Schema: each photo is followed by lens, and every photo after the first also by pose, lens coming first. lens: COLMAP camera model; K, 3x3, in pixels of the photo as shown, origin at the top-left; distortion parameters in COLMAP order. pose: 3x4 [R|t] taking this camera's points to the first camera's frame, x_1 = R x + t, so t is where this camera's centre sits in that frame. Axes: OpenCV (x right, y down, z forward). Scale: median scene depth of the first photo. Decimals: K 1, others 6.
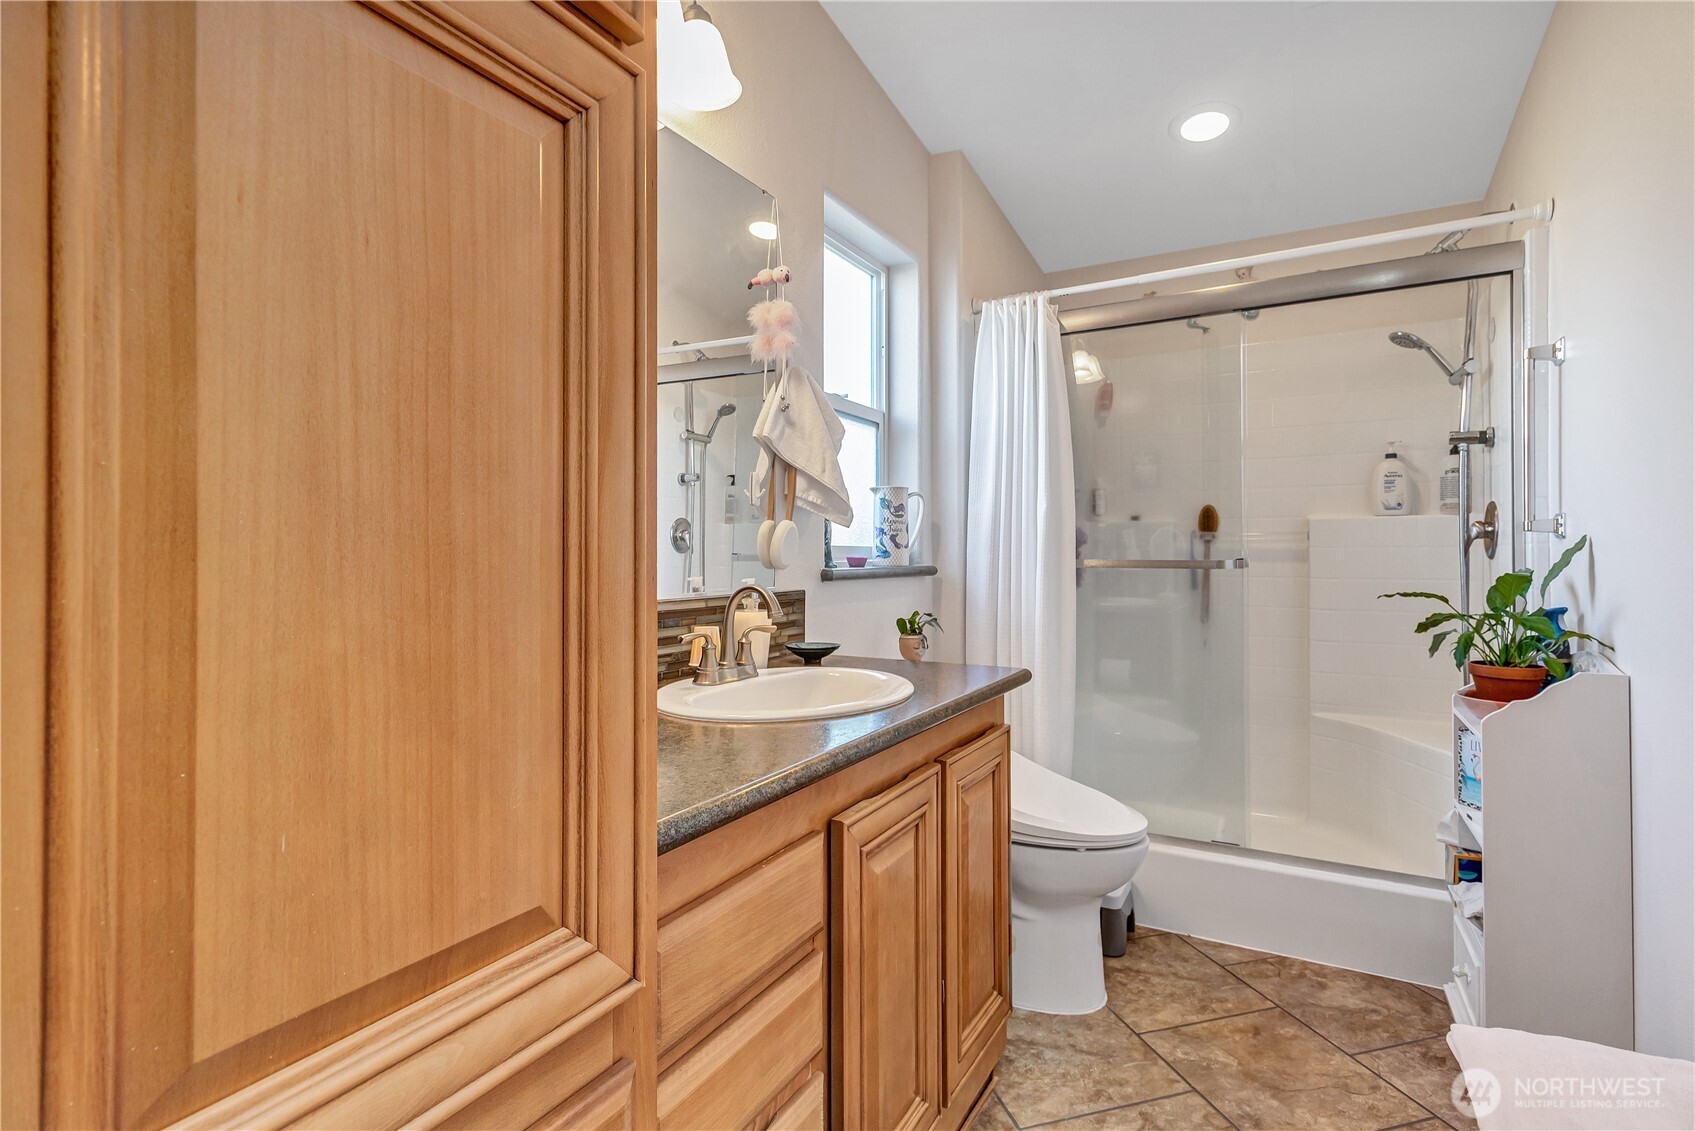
lens RADIAL K [[807.4, 0, 840.9], [0, 807.4, 555.5], [0, 0, 1]] dist [0.007916, -0.001465]
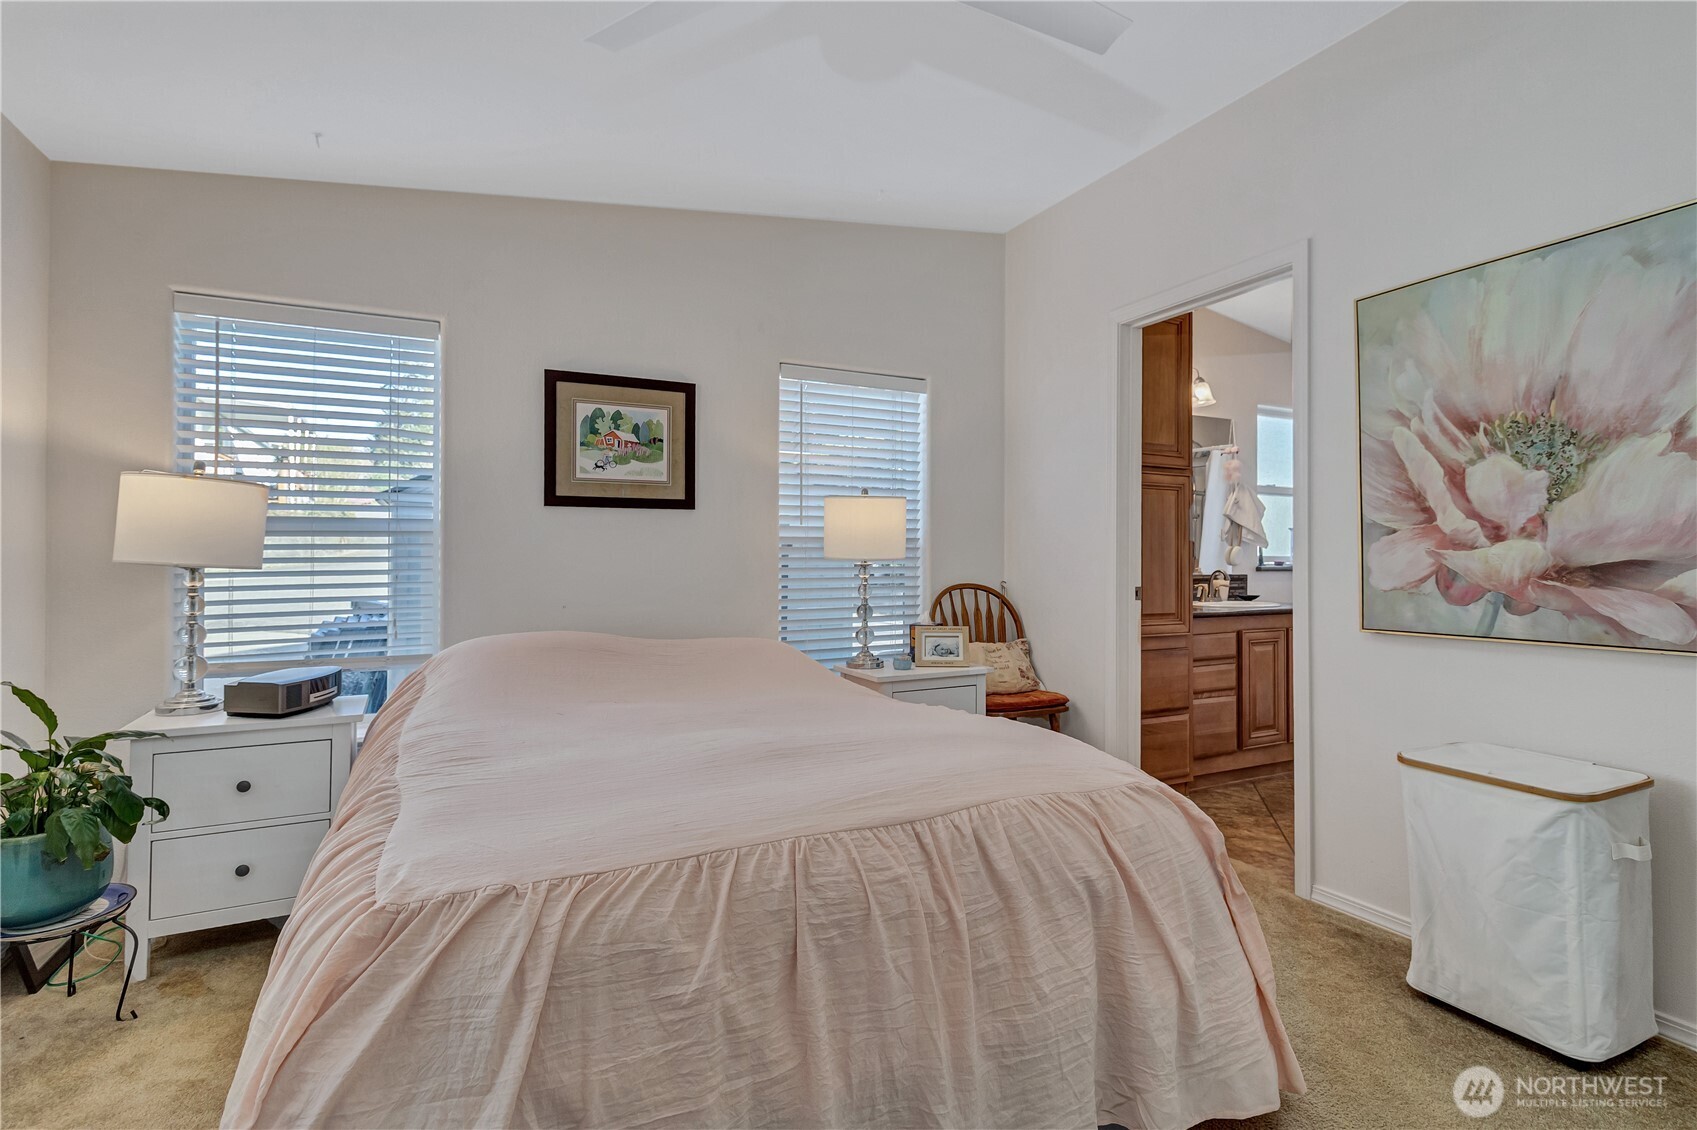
lens RADIAL K [[808.4, 0, 840.2], [0, 808.4, 553.9], [0, 0, 1]] dist [0.007916, -0.001465]
pose [[0.829724, -0.008720, -0.558106, 0.316246], [0.003667, 0.999942, -0.010172, 0.000940], [0.558162, 0.006393, 0.829707, -1.808054]]
